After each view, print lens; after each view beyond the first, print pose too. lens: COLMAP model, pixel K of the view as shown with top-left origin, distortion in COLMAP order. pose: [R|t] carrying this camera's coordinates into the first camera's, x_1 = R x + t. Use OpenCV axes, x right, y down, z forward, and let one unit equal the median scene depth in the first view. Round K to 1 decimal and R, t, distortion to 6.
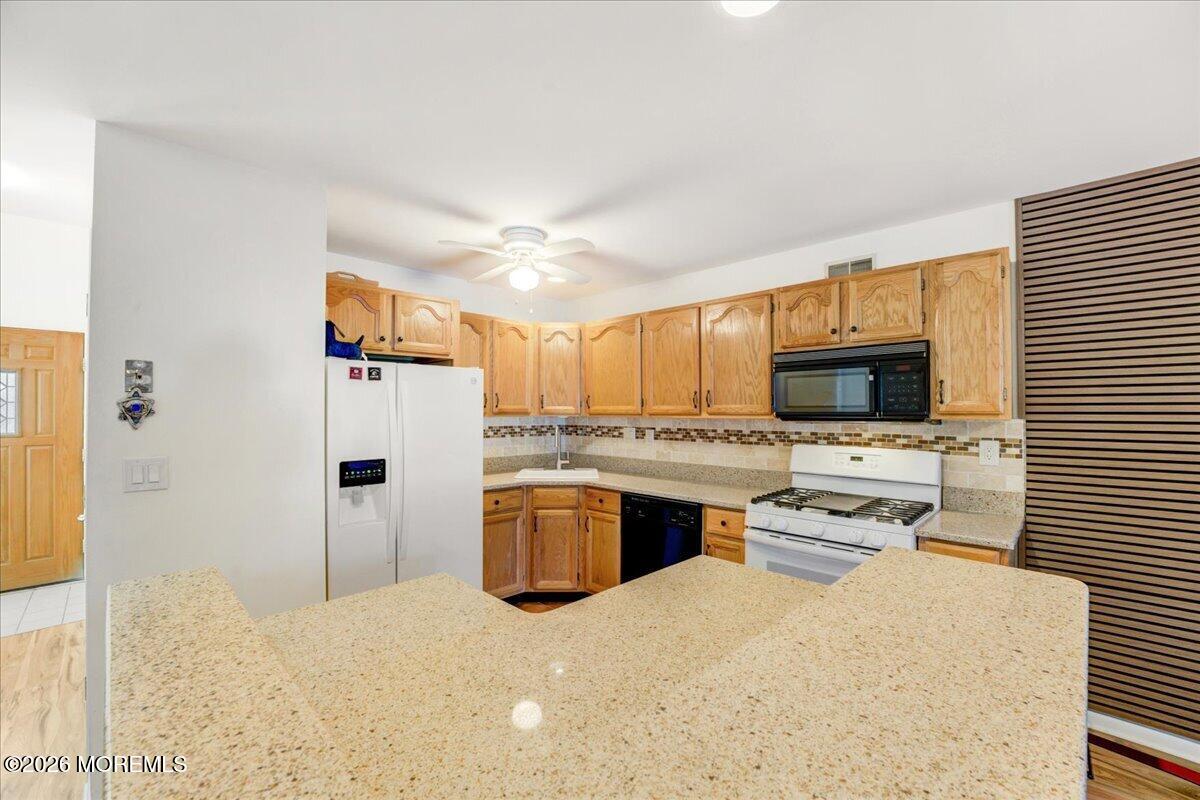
lens RADIAL K [[491.4, 0, 593.6], [0, 491.4, 406.0], [0, 0, 1]] dist [-0.025389, -0.000219]
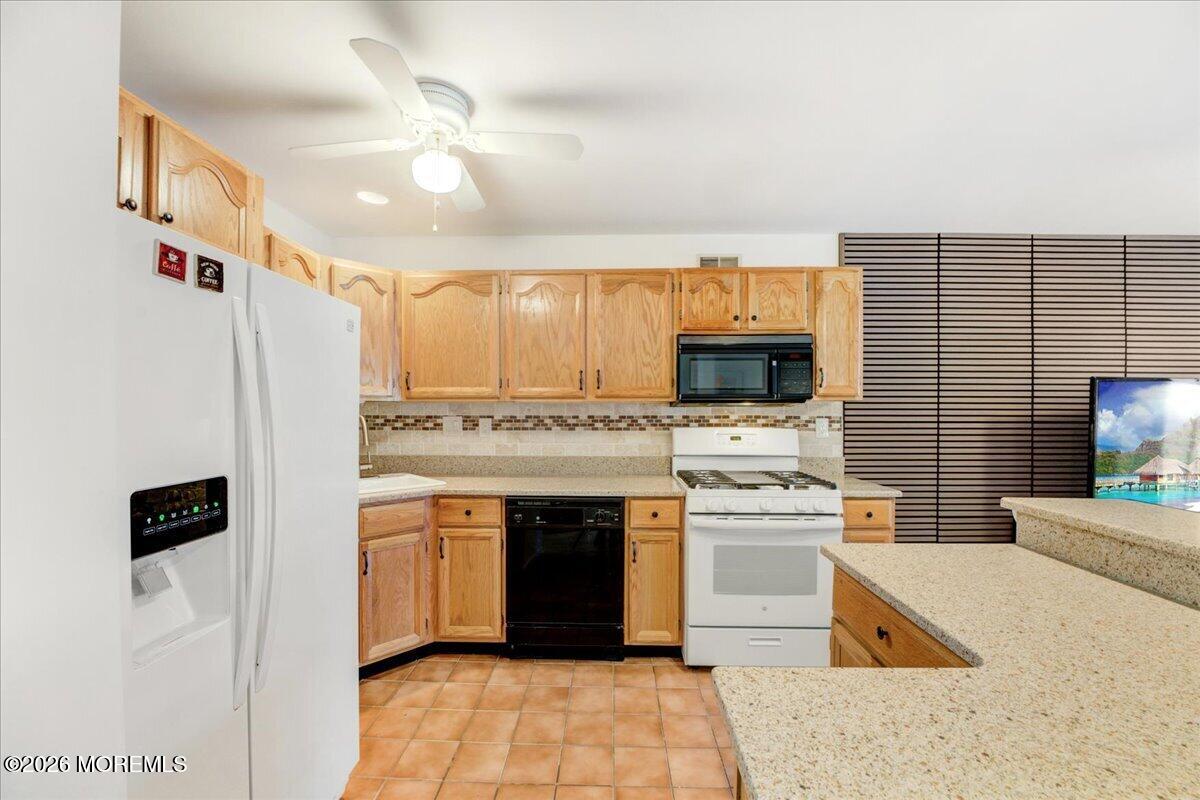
lens RADIAL K [[488.0, 0, 597.8], [0, 488.0, 411.8], [0, 0, 1]] dist [-0.023531, 0.000117]
pose [[0.725910, -0.001686, 0.687788, -0.370620], [-0.007387, 0.999920, 0.010248, 0.034298], [-0.687750, -0.012520, 0.725840, 0.357656]]
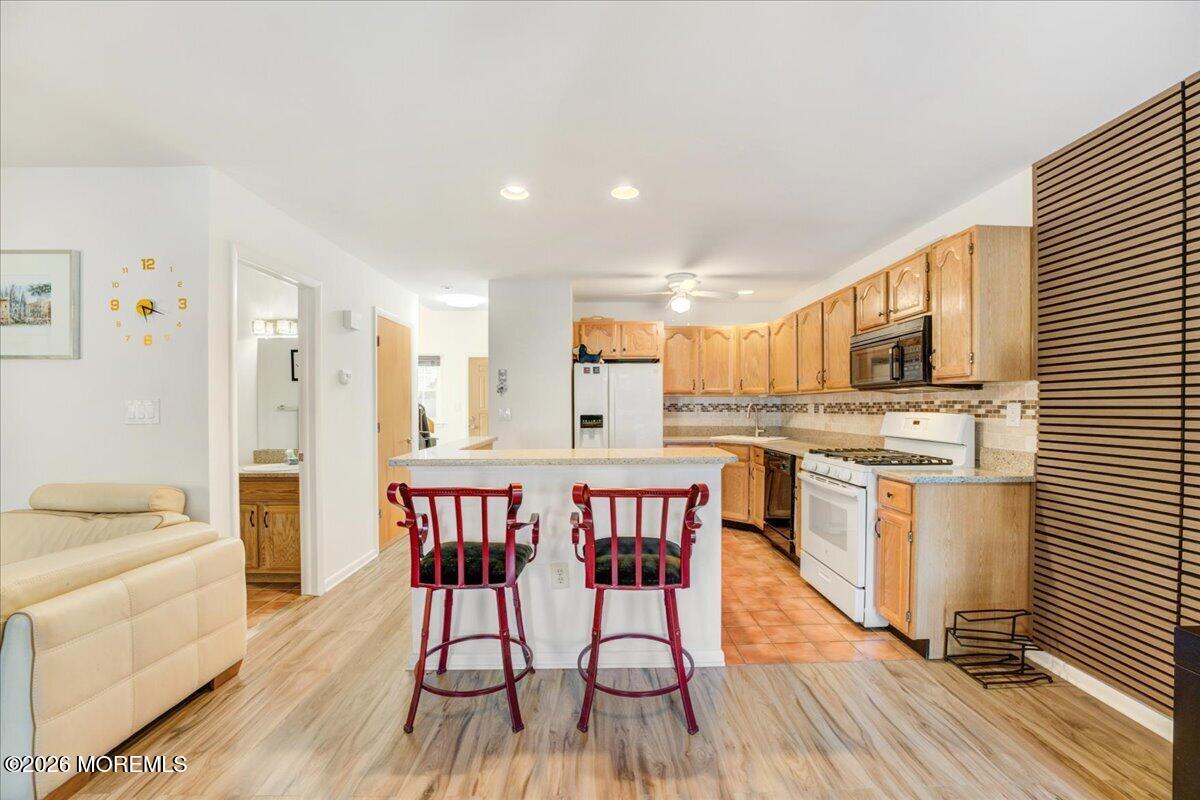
lens RADIAL K [[484.6, 0, 598.1], [0, 484.6, 411.5], [0, 0, 1]] dist [-0.024307, 0.000562]
pose [[0.712533, 0.005485, -0.701617, 0.676505], [0.007928, 0.999843, 0.015868, 0.050175], [0.701594, -0.016869, 0.712377, -0.268535]]
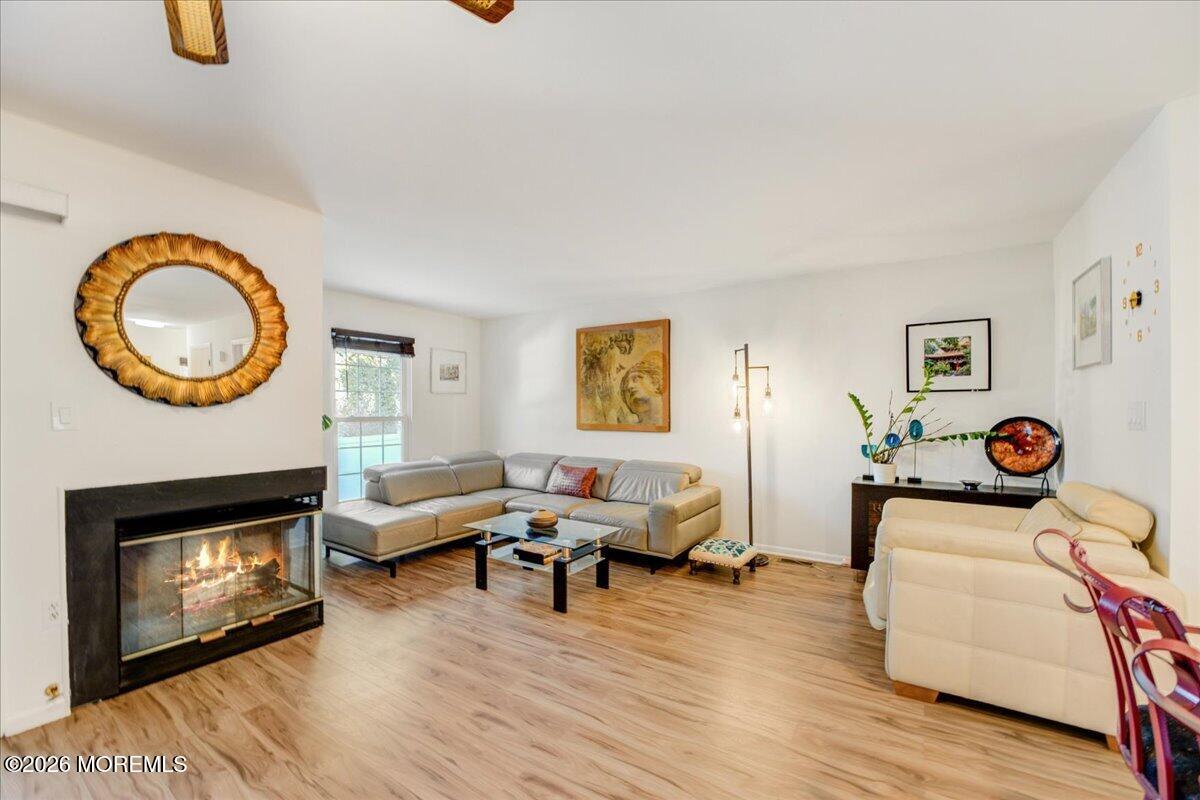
lens RADIAL K [[488.0, 0, 597.8], [0, 488.0, 411.8], [0, 0, 1]] dist [-0.023531, 0.000117]
pose [[-0.979484, 0.002257, -0.201510, 0.527510], [0.003737, 0.999969, -0.006966, 0.050958], [0.201488, -0.007577, -0.979462, 0.248202]]
